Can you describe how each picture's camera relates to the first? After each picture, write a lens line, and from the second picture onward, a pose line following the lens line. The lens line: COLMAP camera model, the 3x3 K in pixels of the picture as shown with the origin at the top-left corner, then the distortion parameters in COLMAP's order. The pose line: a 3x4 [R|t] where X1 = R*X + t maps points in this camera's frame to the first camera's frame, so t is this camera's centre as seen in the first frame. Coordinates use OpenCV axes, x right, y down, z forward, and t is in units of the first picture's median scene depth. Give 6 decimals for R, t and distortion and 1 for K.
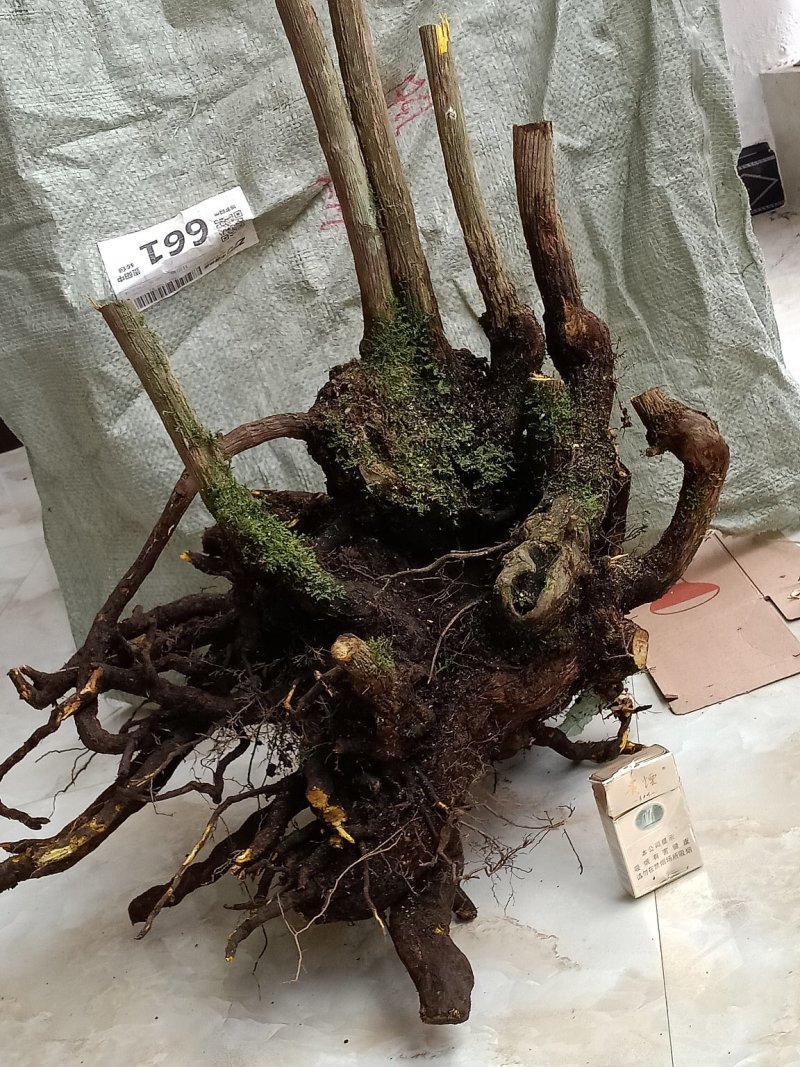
lens RADIAL K [[1116.5, 0, 355.0], [0, 1116.5, 532.6], [0, 0, 1]] dist [0.016157, 0.009530]
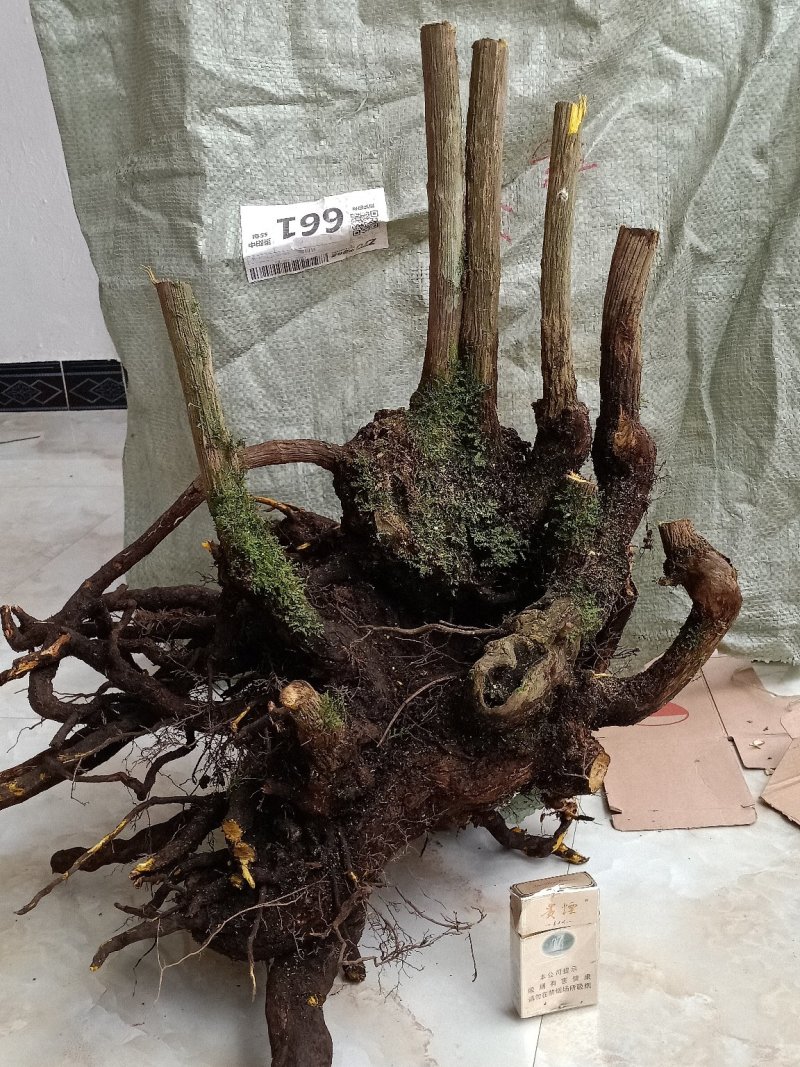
lens RADIAL K [[843.5, 0, 400.0], [0, 843.5, 531.3], [0, 0, 1]] dist [0.035425, -0.080410]
pose [[0.959603, 0.279920, -0.028401, 0.051135], [-0.280277, 0.959873, -0.009409, -0.042587], [0.024627, 0.016989, 0.999552, 0.252145]]
